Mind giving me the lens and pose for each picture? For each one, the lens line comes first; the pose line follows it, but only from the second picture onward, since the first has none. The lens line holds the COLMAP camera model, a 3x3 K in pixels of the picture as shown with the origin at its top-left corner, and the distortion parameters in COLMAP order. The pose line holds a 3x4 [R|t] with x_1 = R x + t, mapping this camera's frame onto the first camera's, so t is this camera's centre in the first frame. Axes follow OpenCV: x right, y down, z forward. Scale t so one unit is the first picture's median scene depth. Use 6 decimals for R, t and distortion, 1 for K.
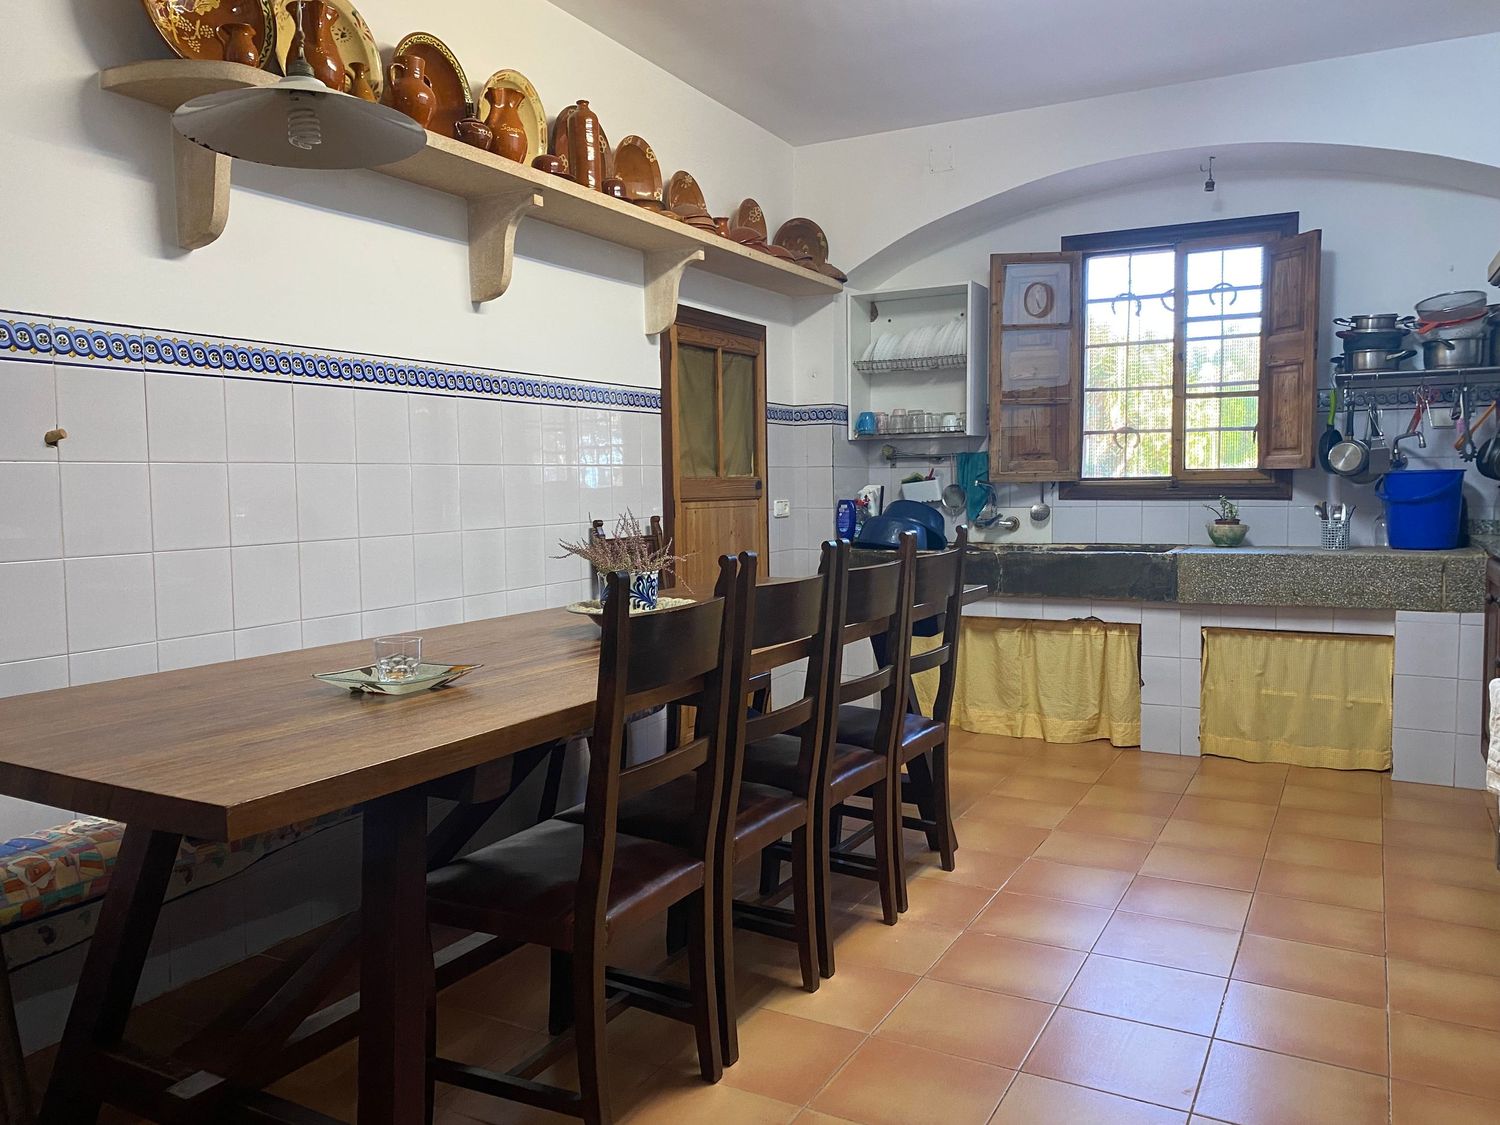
lens RADIAL K [[1164.0, 0, 694.4], [0, 1164.0, 563.8], [0, 0, 1]] dist [0.054914, -0.053223]
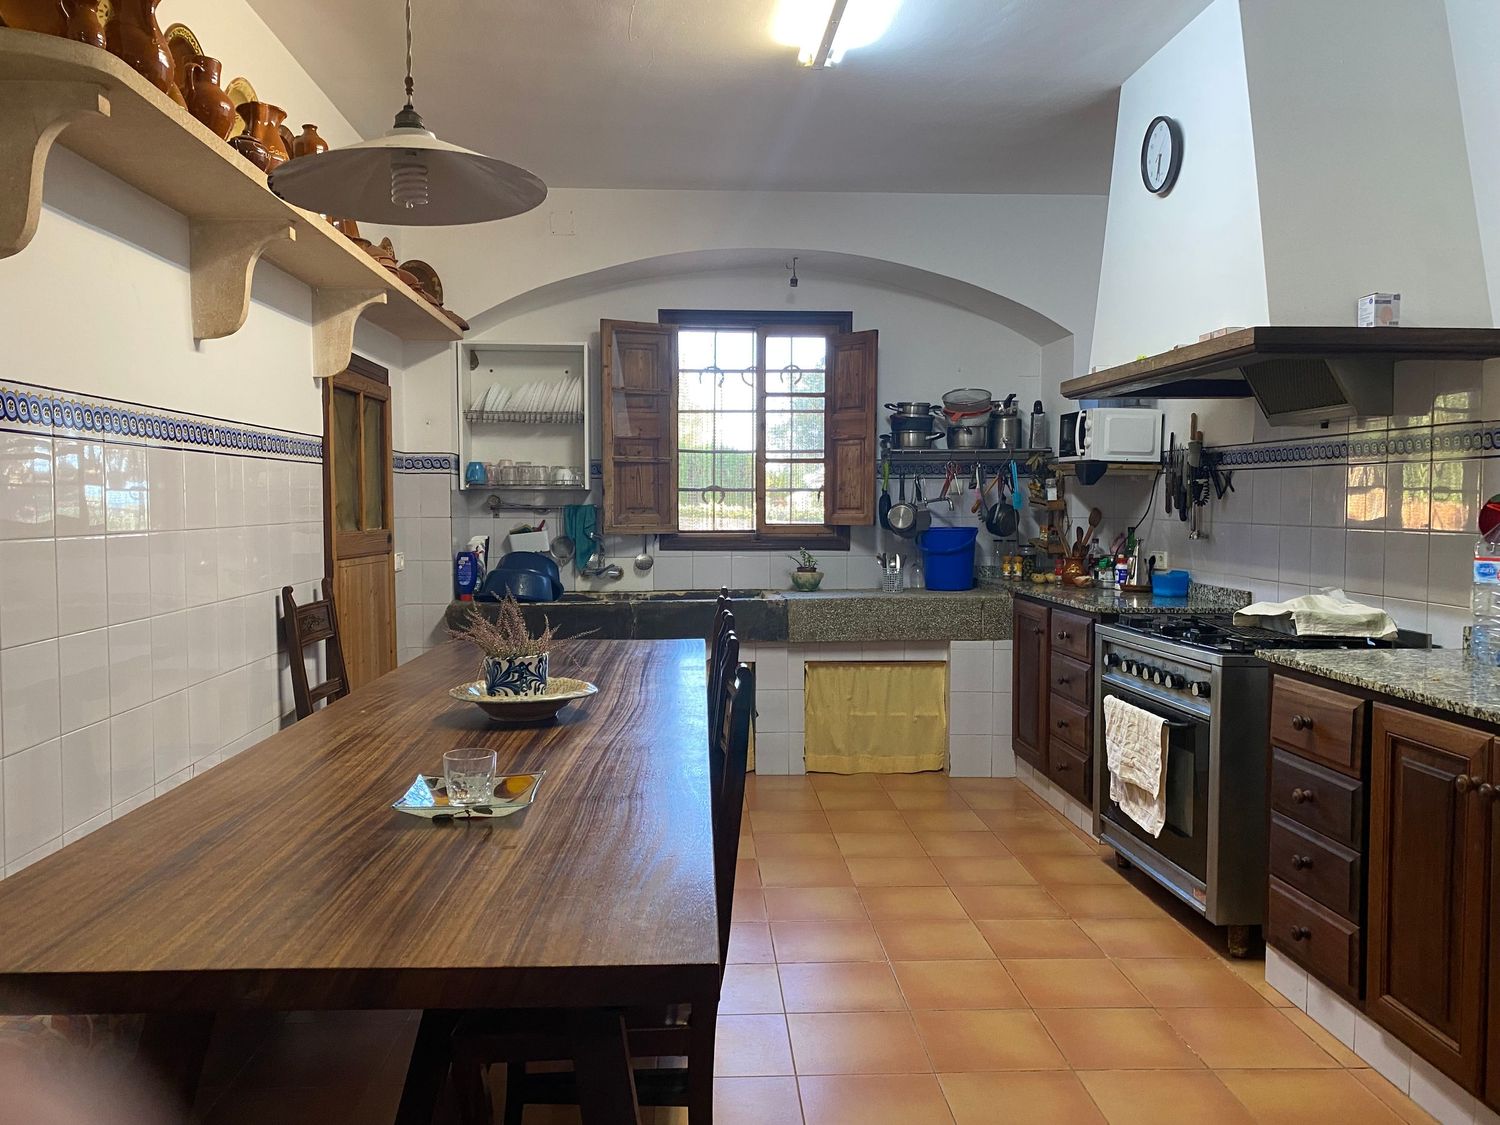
lens RADIAL K [[1164.0, 0, 751.0], [0, 1164.0, 570.0], [0, 0, 1]] dist [0.054914, -0.053223]
pose [[0.850842, -0.018213, 0.525106, -0.200040], [0.029305, 0.999488, -0.012817, -0.022217], [-0.524604, 0.026294, 0.850940, 0.044213]]
